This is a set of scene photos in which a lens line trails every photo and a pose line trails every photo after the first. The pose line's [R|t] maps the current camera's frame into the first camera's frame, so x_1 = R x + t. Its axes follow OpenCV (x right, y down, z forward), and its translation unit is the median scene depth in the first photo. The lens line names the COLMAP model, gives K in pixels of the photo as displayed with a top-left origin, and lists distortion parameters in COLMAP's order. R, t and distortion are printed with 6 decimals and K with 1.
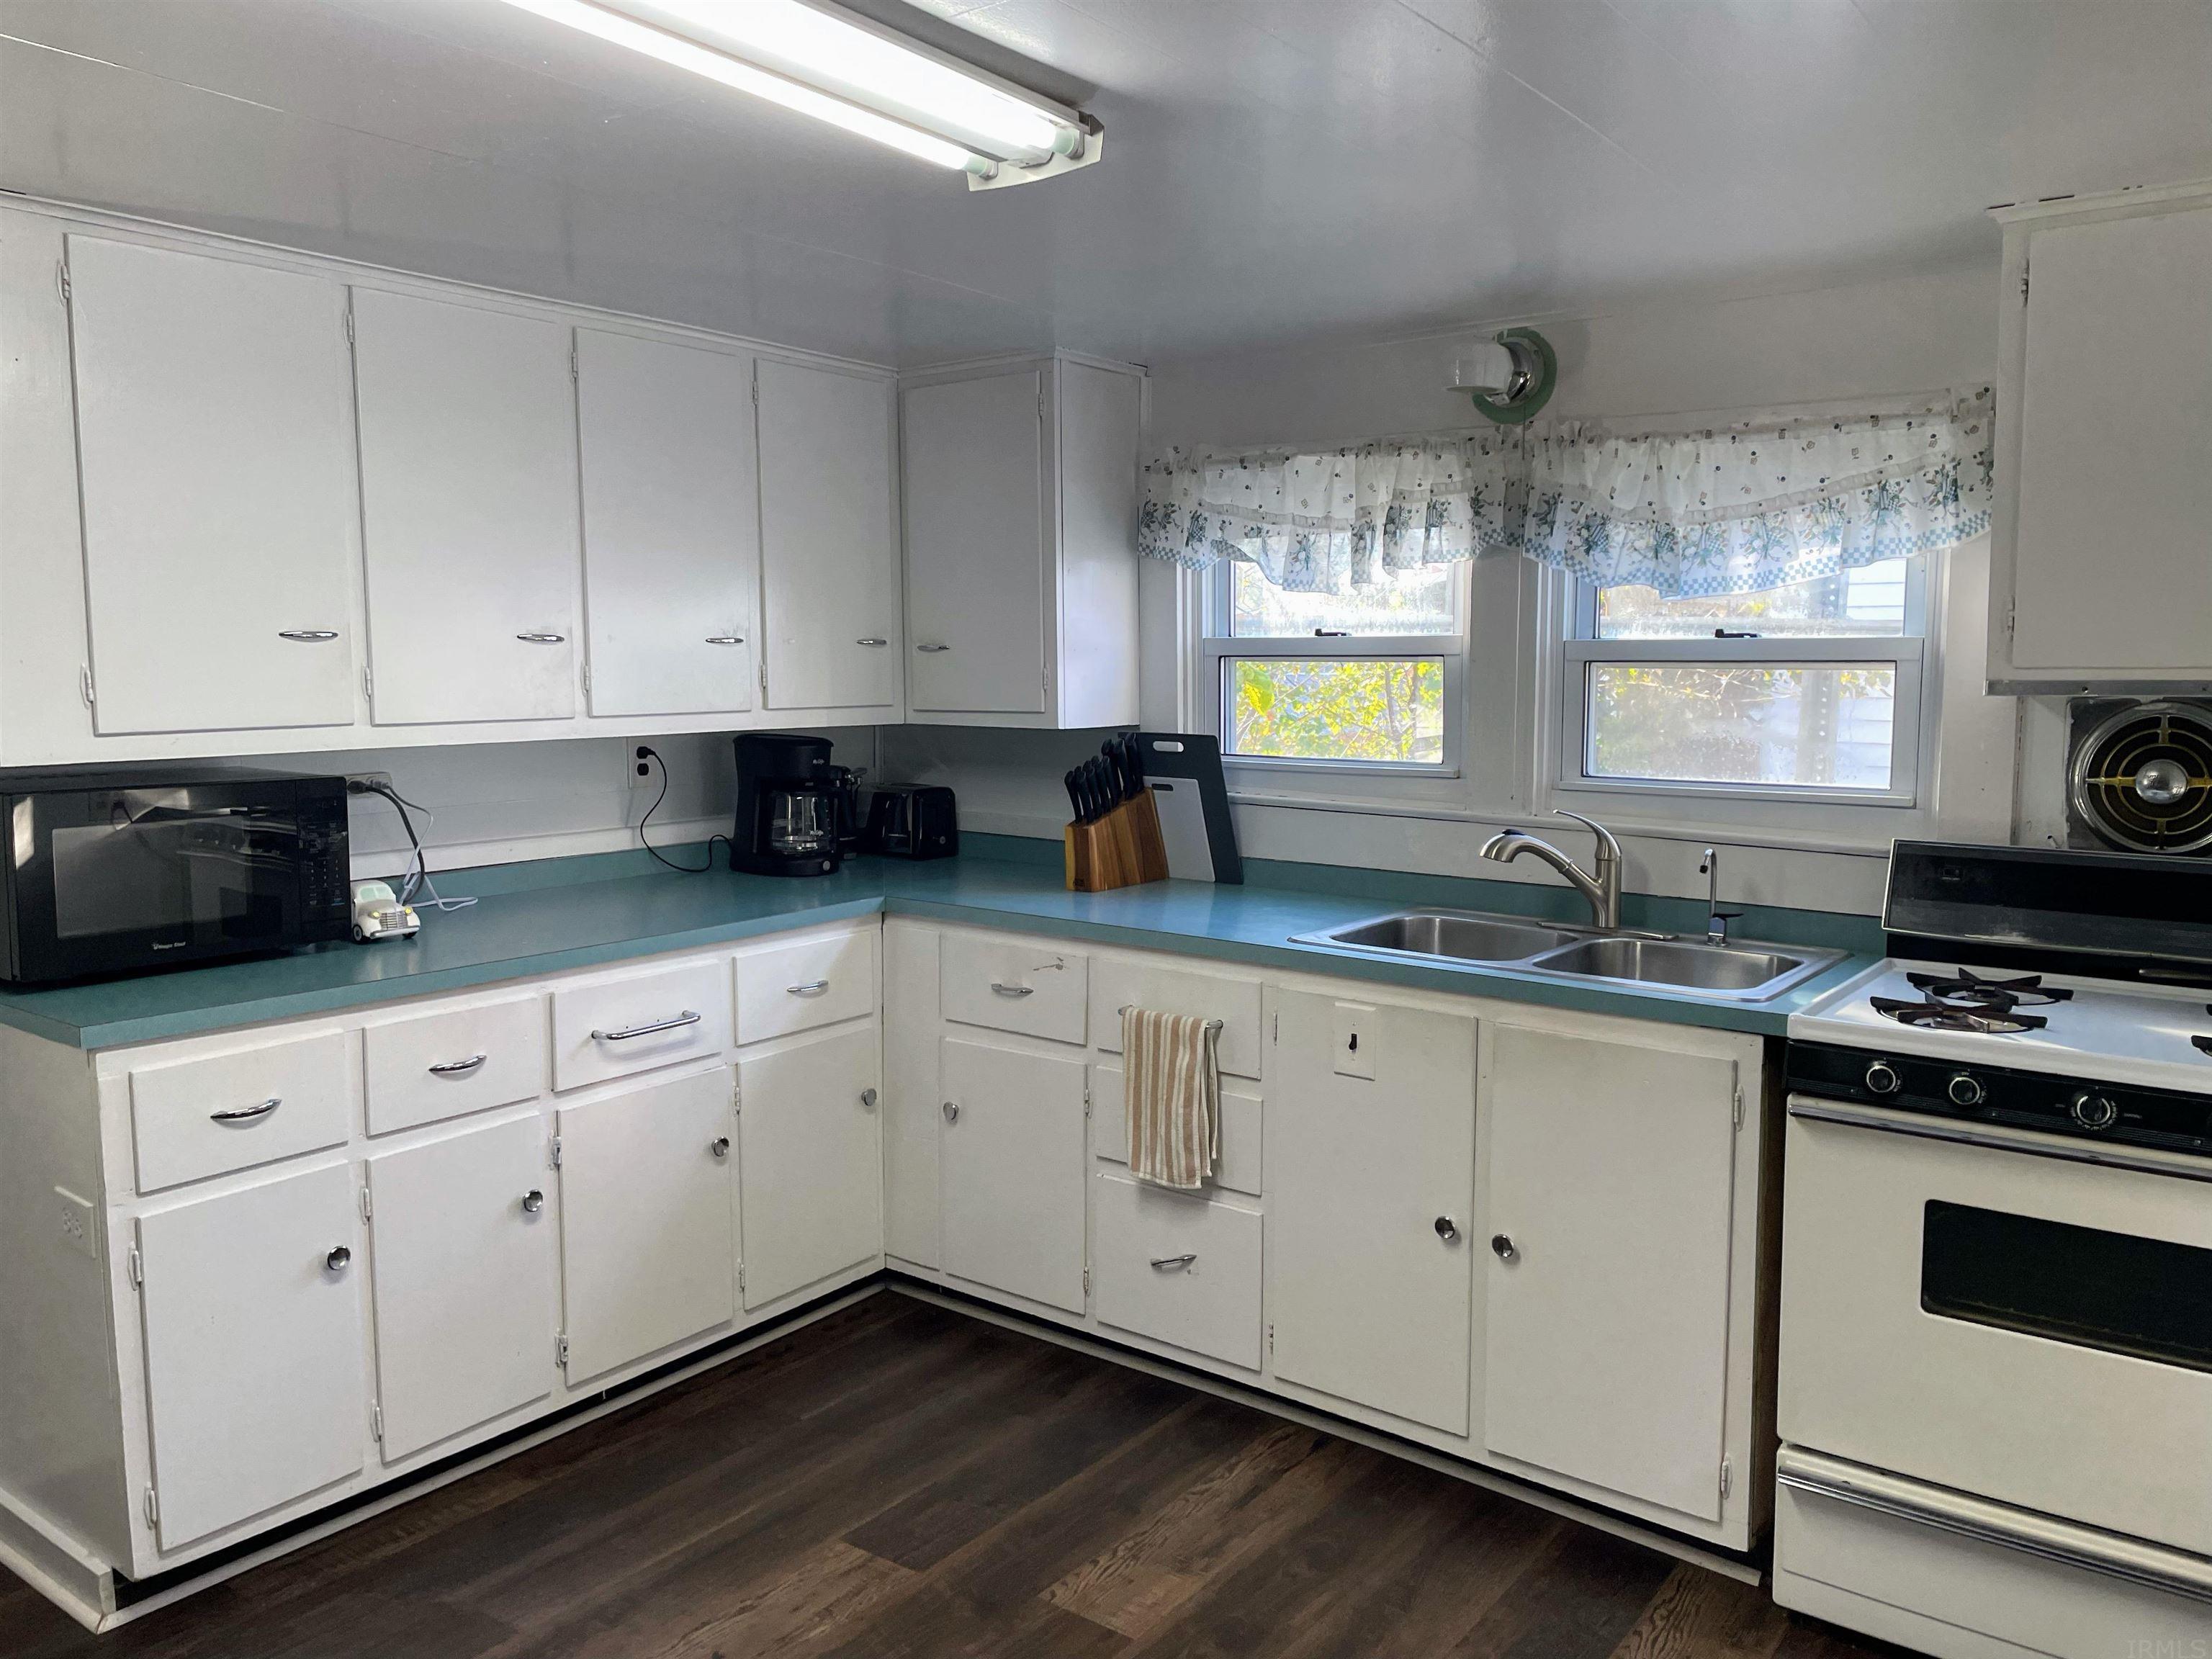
lens RADIAL K [[1677.1, 0, 1108.7], [0, 1677.1, 834.1], [0, 0, 1]] dist [0.016712, 0.004938]
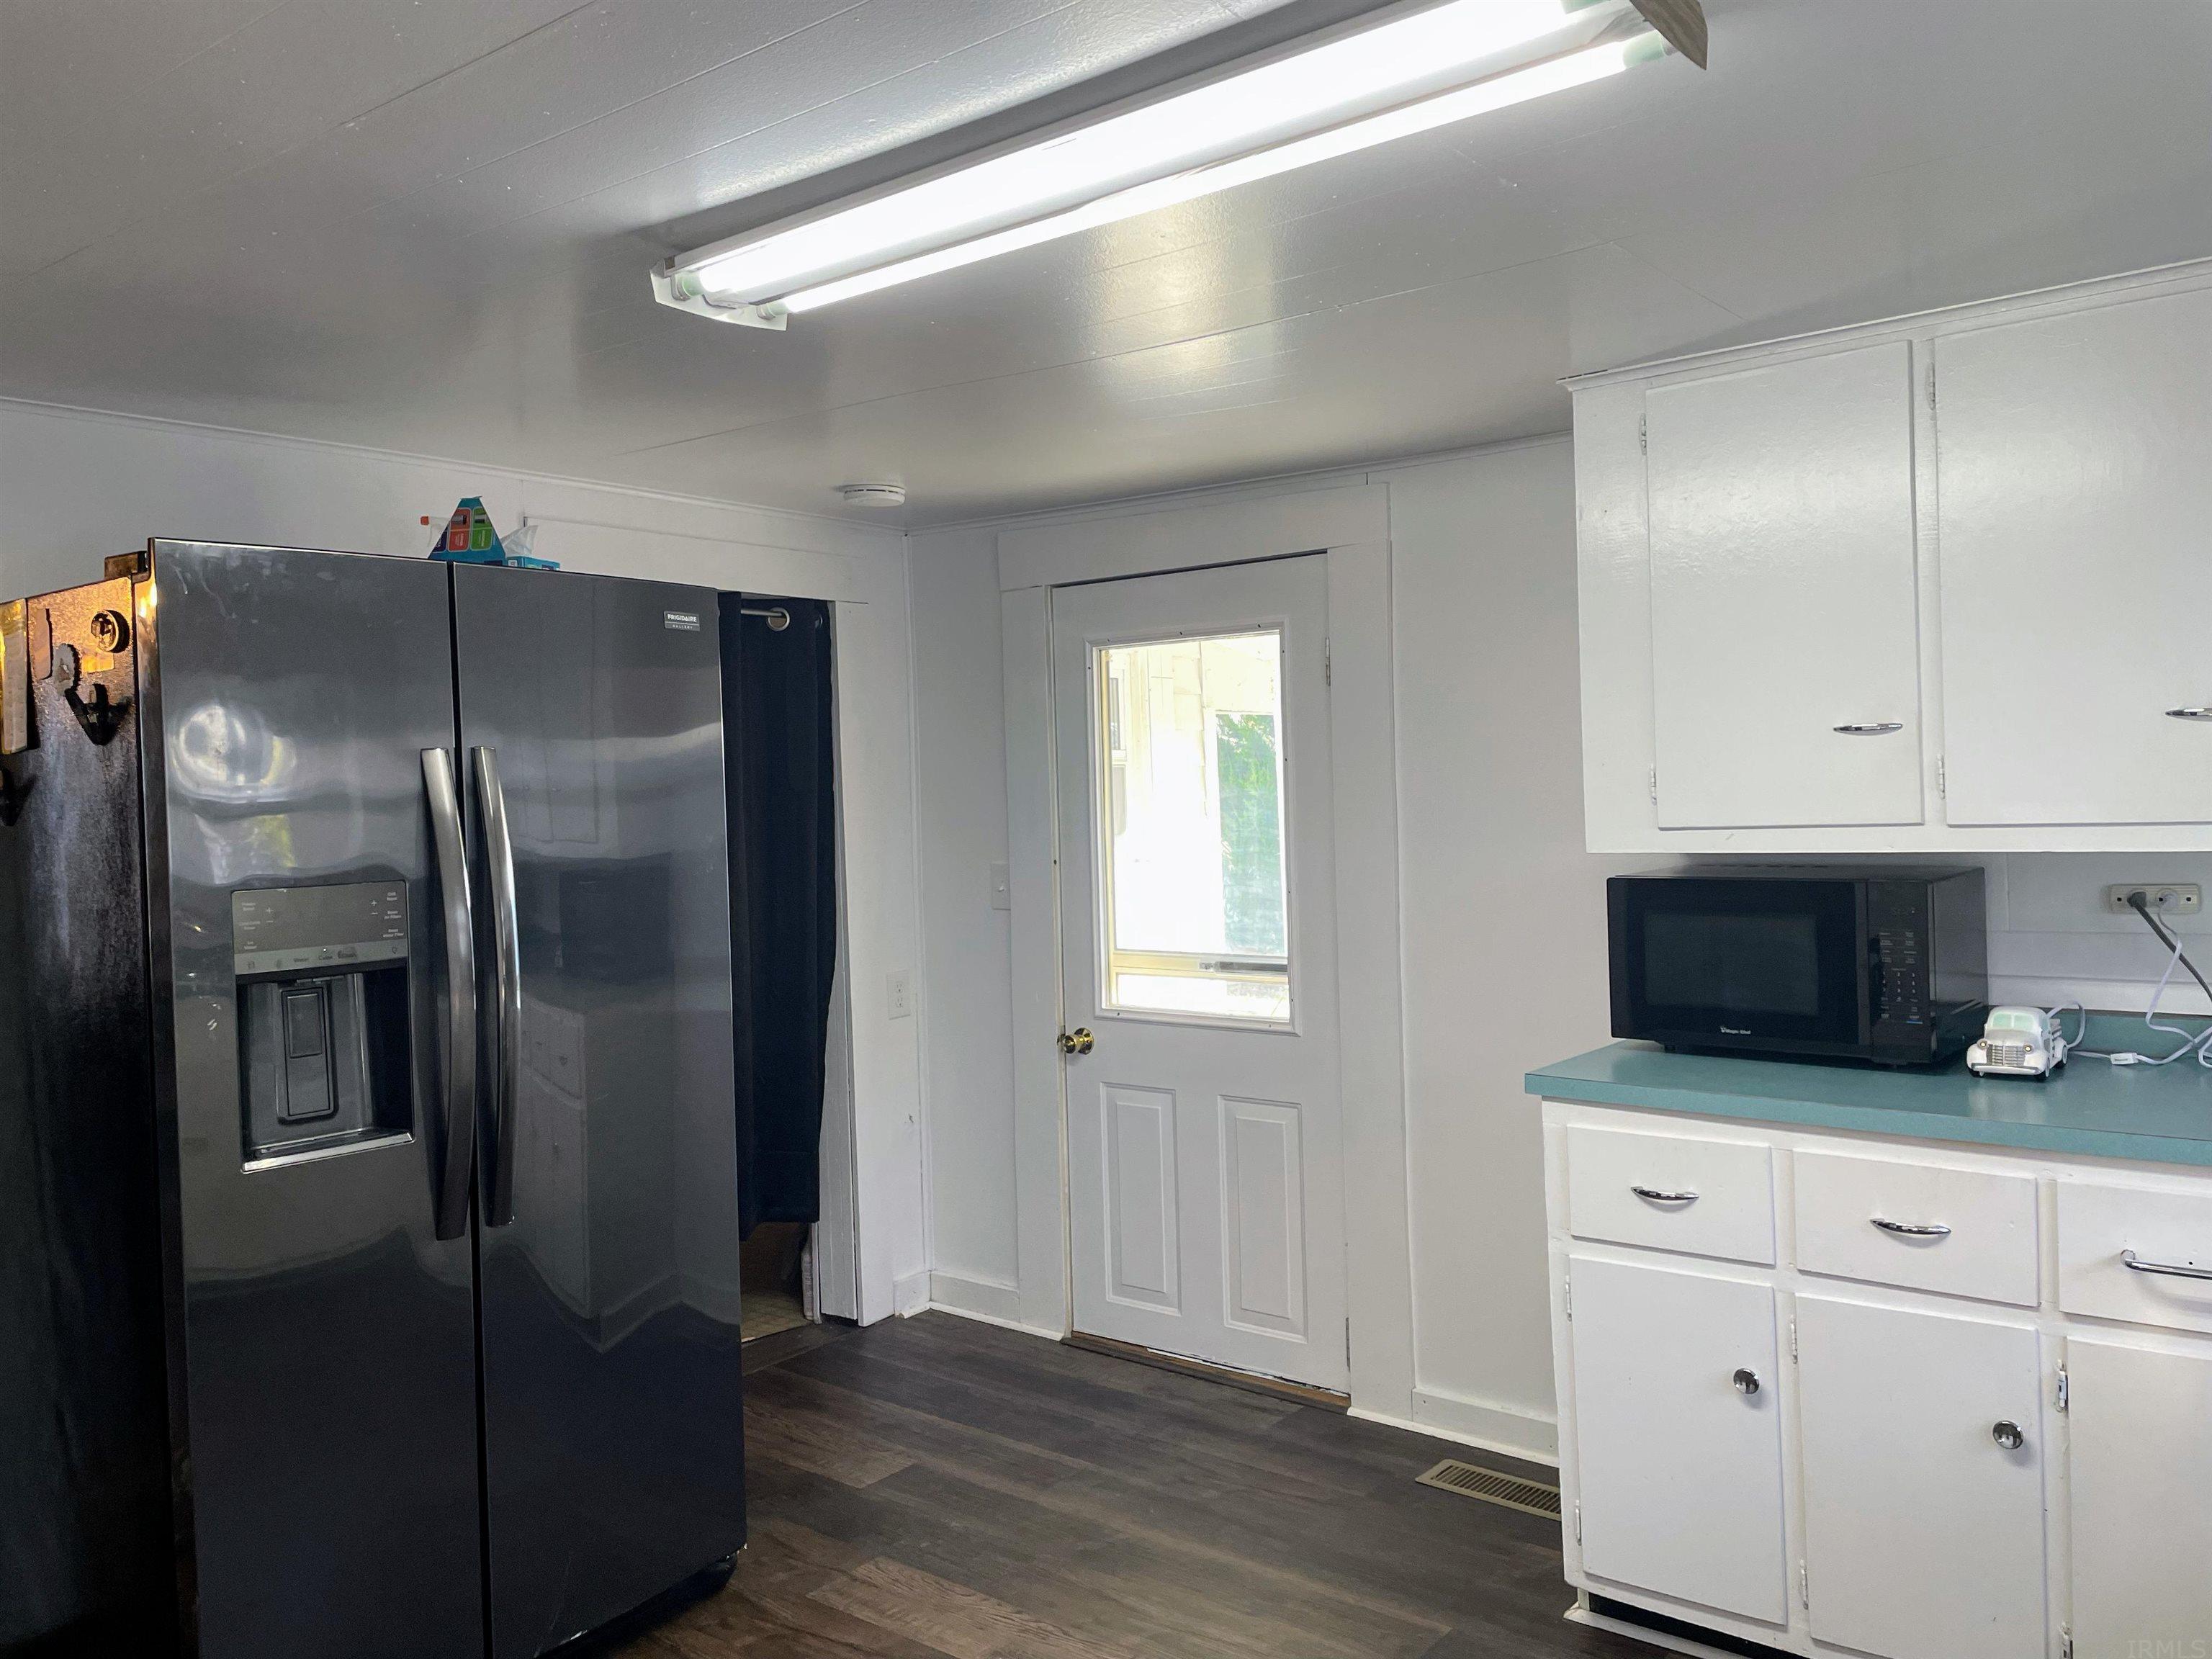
lens RADIAL K [[1677.1, 0, 1110.0], [0, 1677.1, 818.9], [0, 0, 1]] dist [0.016712, 0.004938]
pose [[-0.036234, 0.032821, -0.998804, 0.470367], [-0.068763, 0.997010, 0.035257, -0.071080], [0.996975, 0.069958, -0.033868, 0.609226]]
